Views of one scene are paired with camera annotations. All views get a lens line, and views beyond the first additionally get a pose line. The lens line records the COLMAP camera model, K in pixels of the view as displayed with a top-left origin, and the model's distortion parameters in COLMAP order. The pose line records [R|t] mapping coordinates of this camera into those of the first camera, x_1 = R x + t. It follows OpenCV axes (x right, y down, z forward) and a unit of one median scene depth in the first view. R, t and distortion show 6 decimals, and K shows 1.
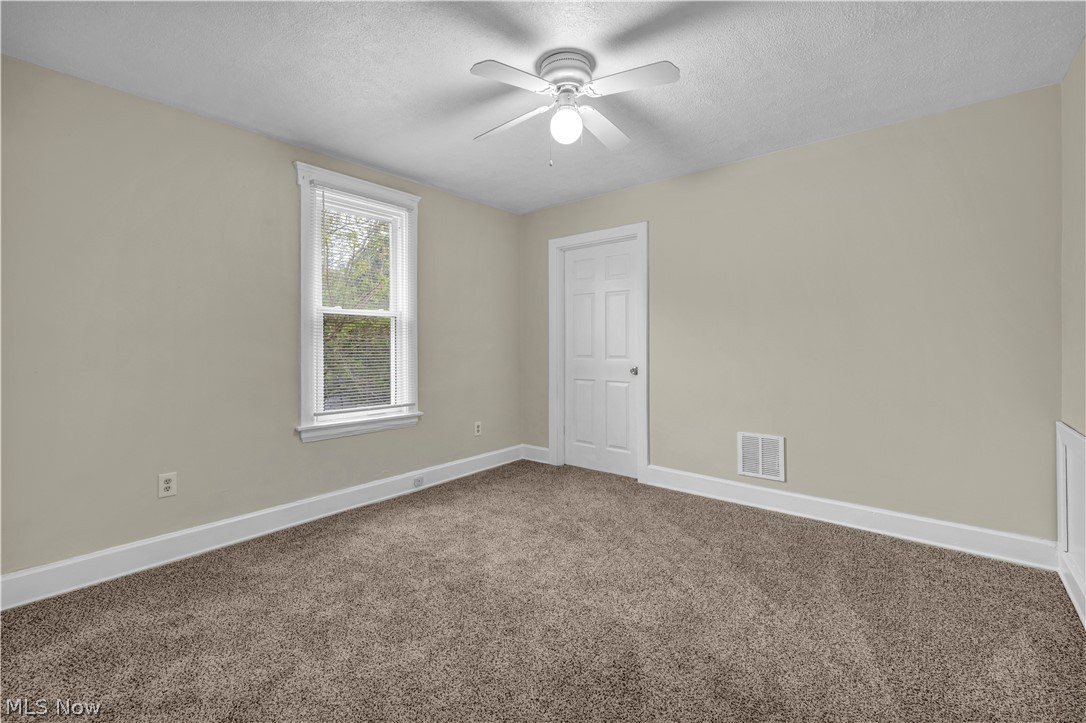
lens RADIAL K [[447.3, 0, 541.4], [0, 447.3, 347.0], [0, 0, 1]] dist [-0.001384, -0.000155]
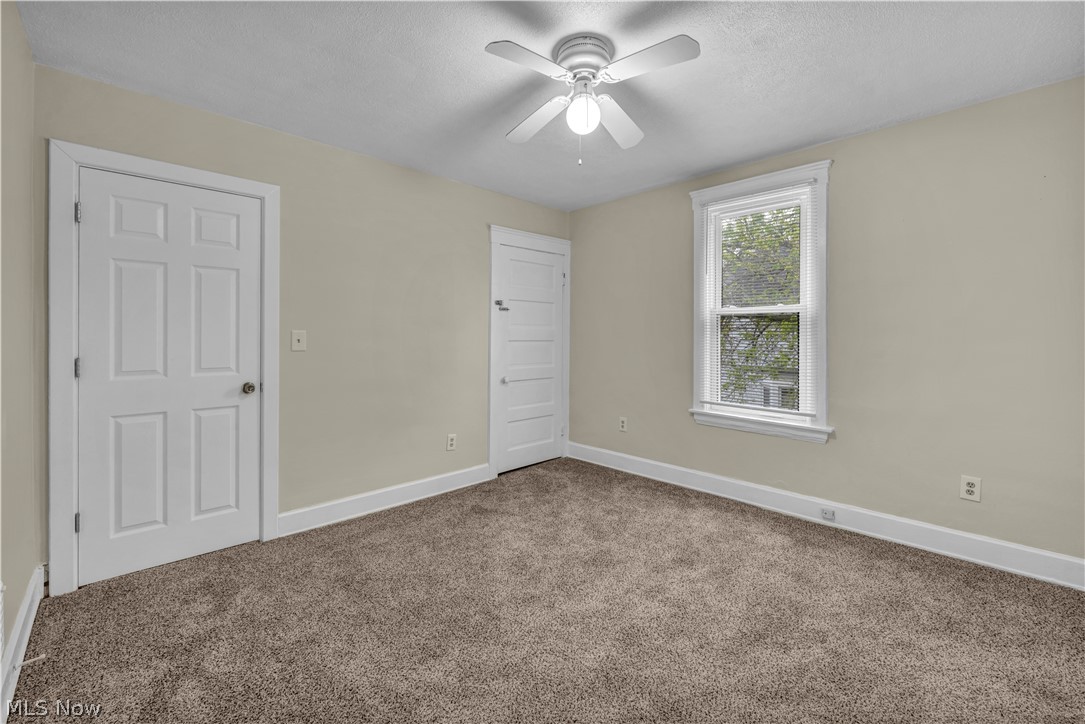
lens RADIAL K [[449.0, 0, 544.6], [0, 449.0, 341.6], [0, 0, 1]] dist [-0.000473, -0.000031]
pose [[-0.077276, 0.014603, -0.996903, 0.682834], [-0.013655, 0.999783, 0.015704, -0.018366], [0.996916, 0.014826, -0.077060, 0.665212]]
